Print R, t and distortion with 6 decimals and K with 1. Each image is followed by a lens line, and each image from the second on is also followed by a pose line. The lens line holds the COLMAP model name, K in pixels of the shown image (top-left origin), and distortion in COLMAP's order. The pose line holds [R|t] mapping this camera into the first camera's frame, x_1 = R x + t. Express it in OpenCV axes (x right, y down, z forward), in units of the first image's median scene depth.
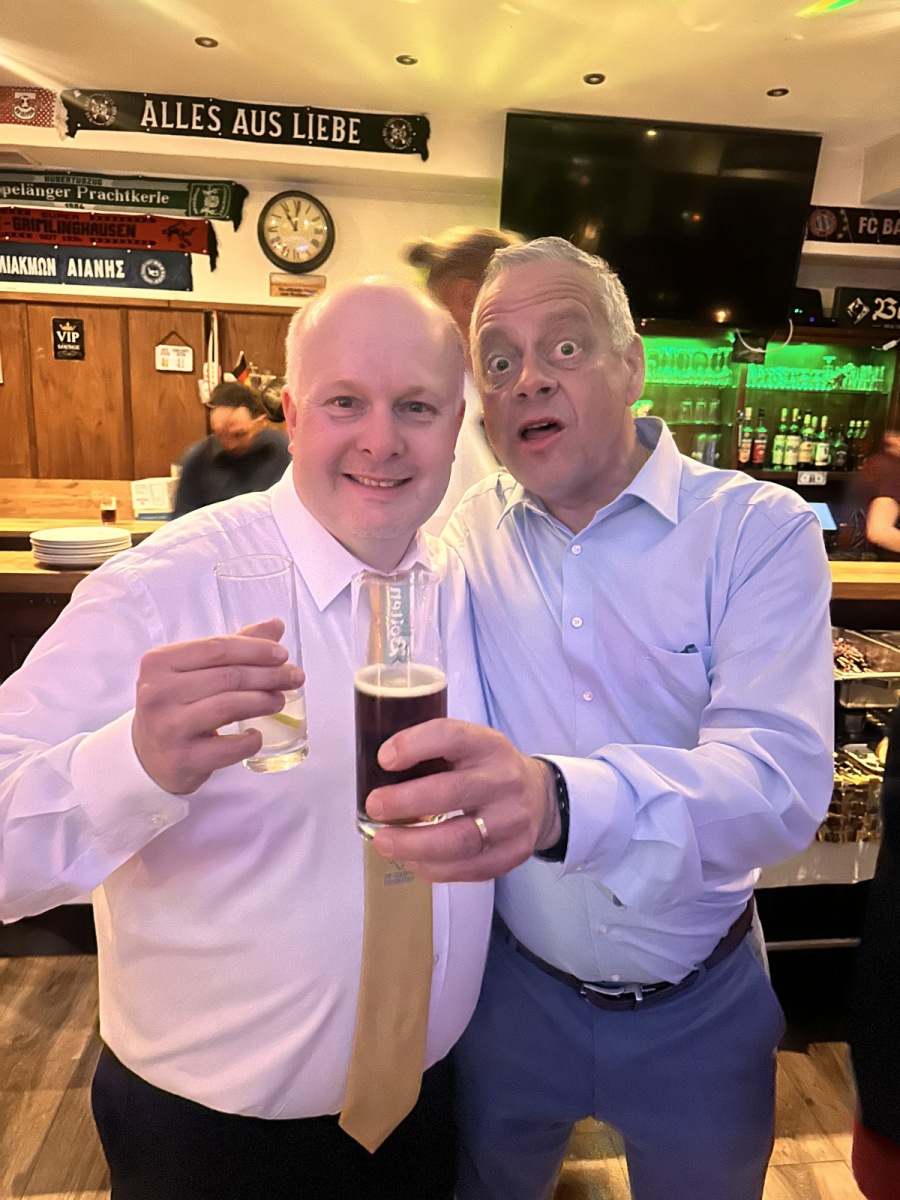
lens RADIAL K [[854.9, 0, 450.0], [0, 854.9, 600.0], [0, 0, 1]] dist [0.004500, -0.010133]
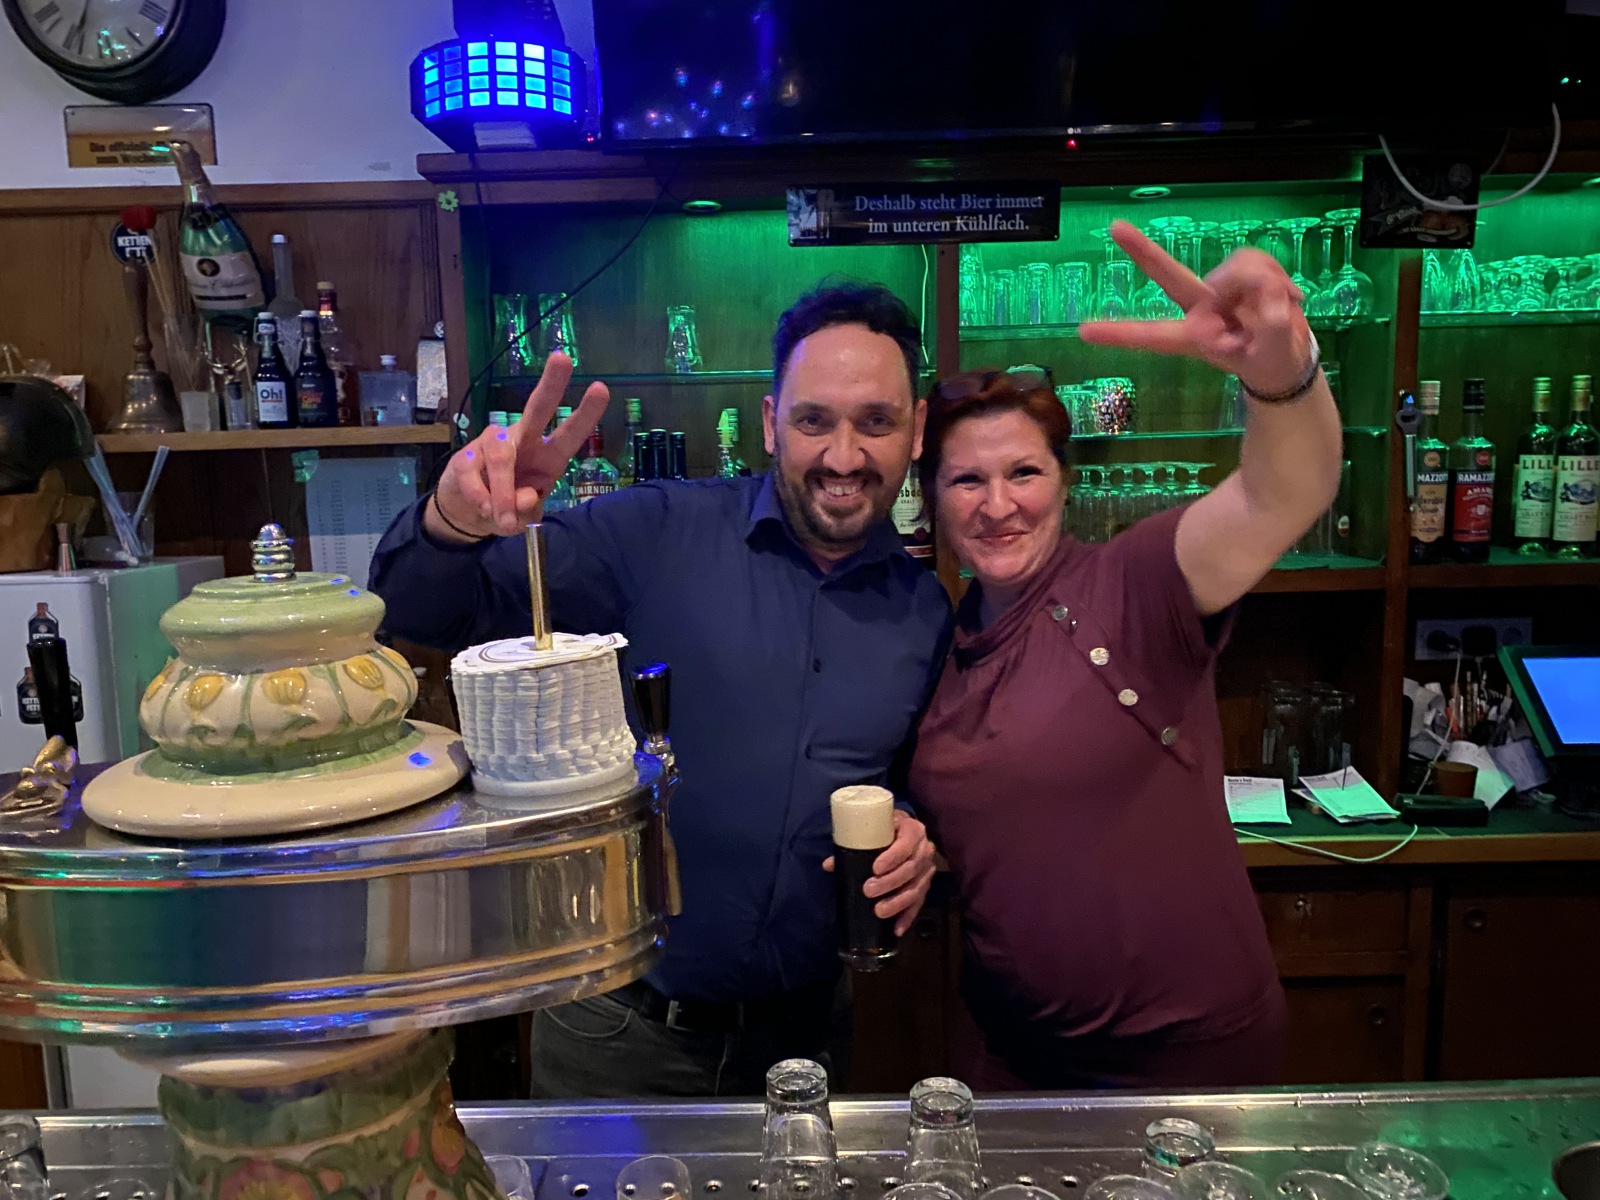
lens RADIAL K [[1223.8, 0, 803.0], [0, 1223.8, 583.4], [0, 0, 1]] dist [0.040942, -0.040238]
pose [[0.990574, -0.040971, -0.130708, 0.179875], [0.029058, 0.995355, -0.091787, -0.117682], [0.133862, 0.087124, 0.987163, 0.539798]]
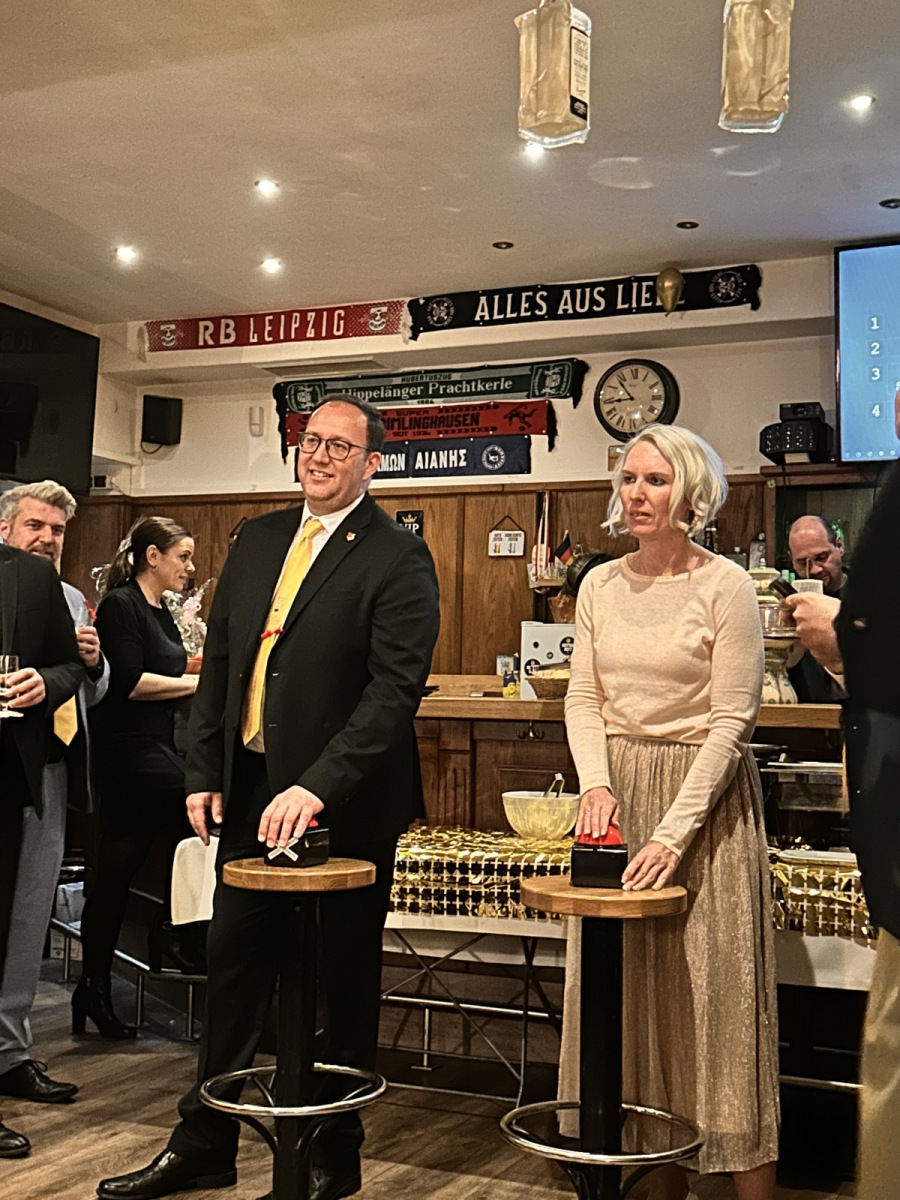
lens RADIAL K [[1565.4, 0, 446.7], [0, 1565.4, 602.5], [0, 0, 1]] dist [0.186502, -0.233439]
pose [[0.855805, -0.045204, -0.515320, 0.502973], [-0.103058, 0.961307, -0.255476, 0.222804], [0.506929, 0.271746, 0.818032, -0.408930]]
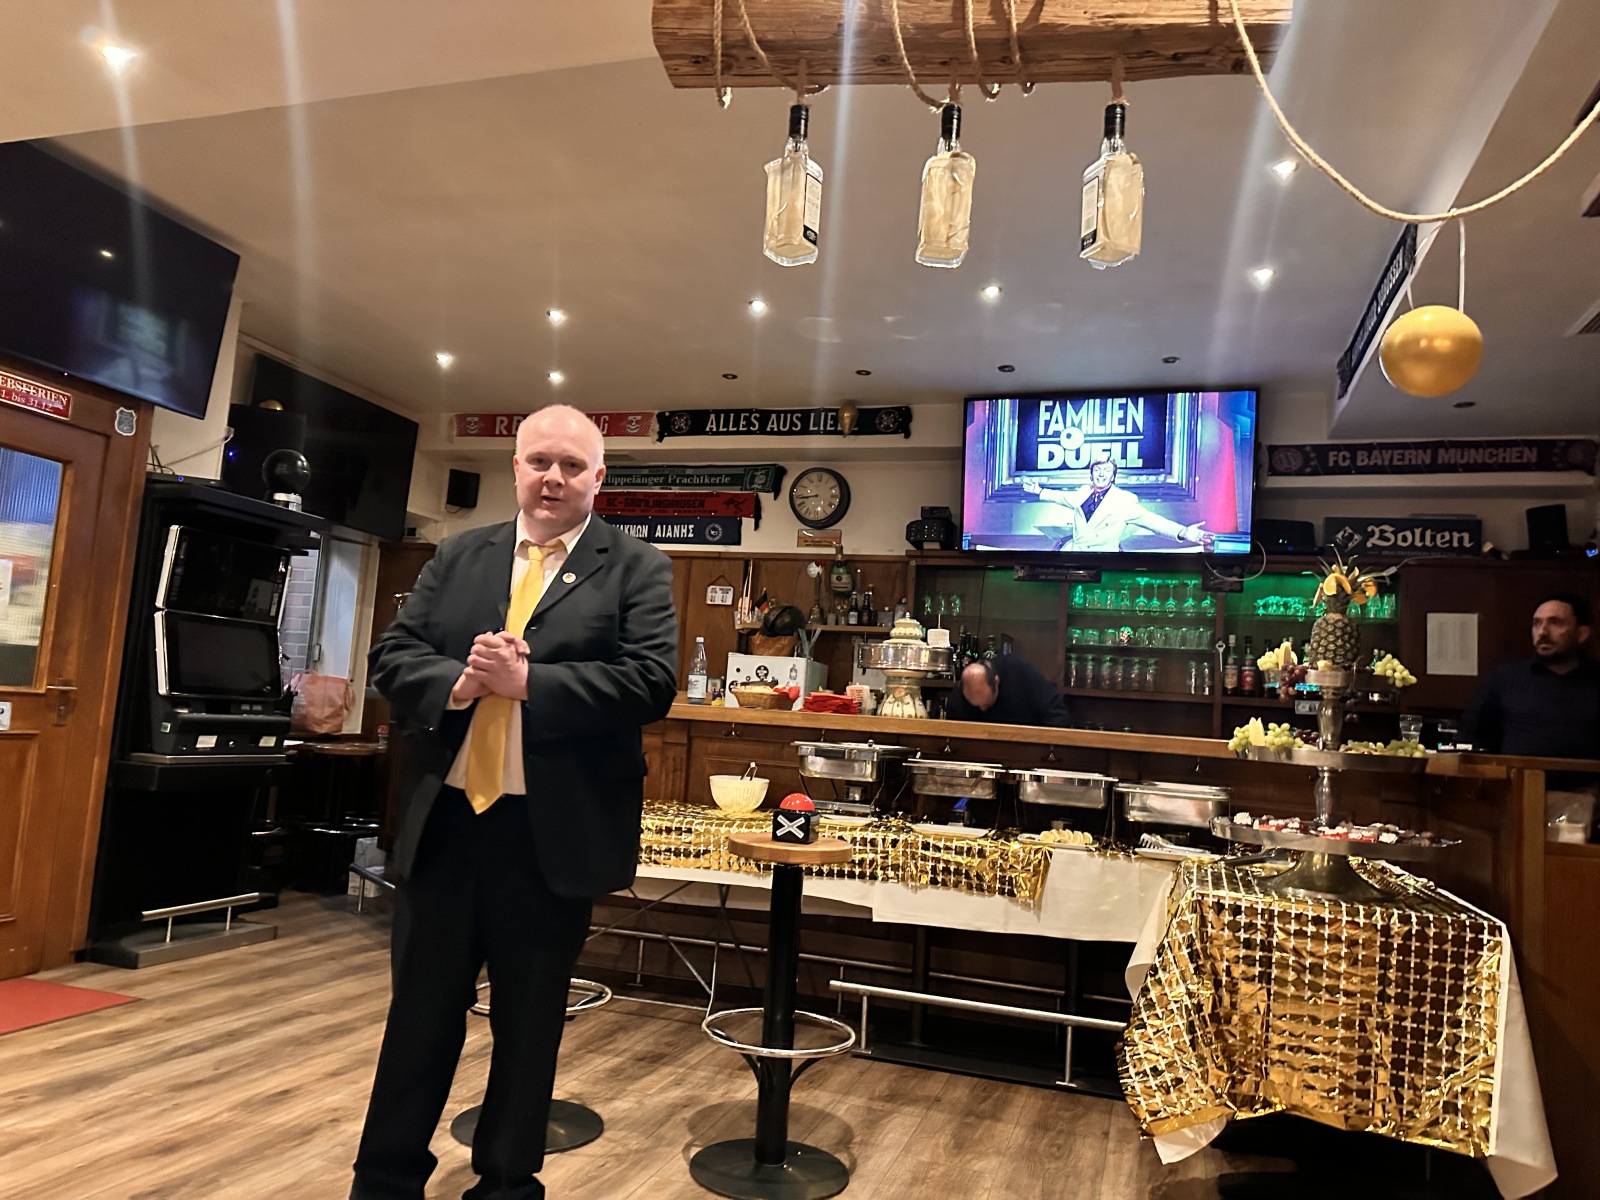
lens RADIAL K [[1124.6, 0, 796.4], [0, 1124.6, 609.2], [0, 0, 1]] dist [0.174394, -0.319008]
pose [[0.910004, -0.013508, -0.414379, 0.474815], [-0.124061, 0.944803, -0.303244, 0.228965], [0.395602, 0.327362, 0.858099, -0.375568]]
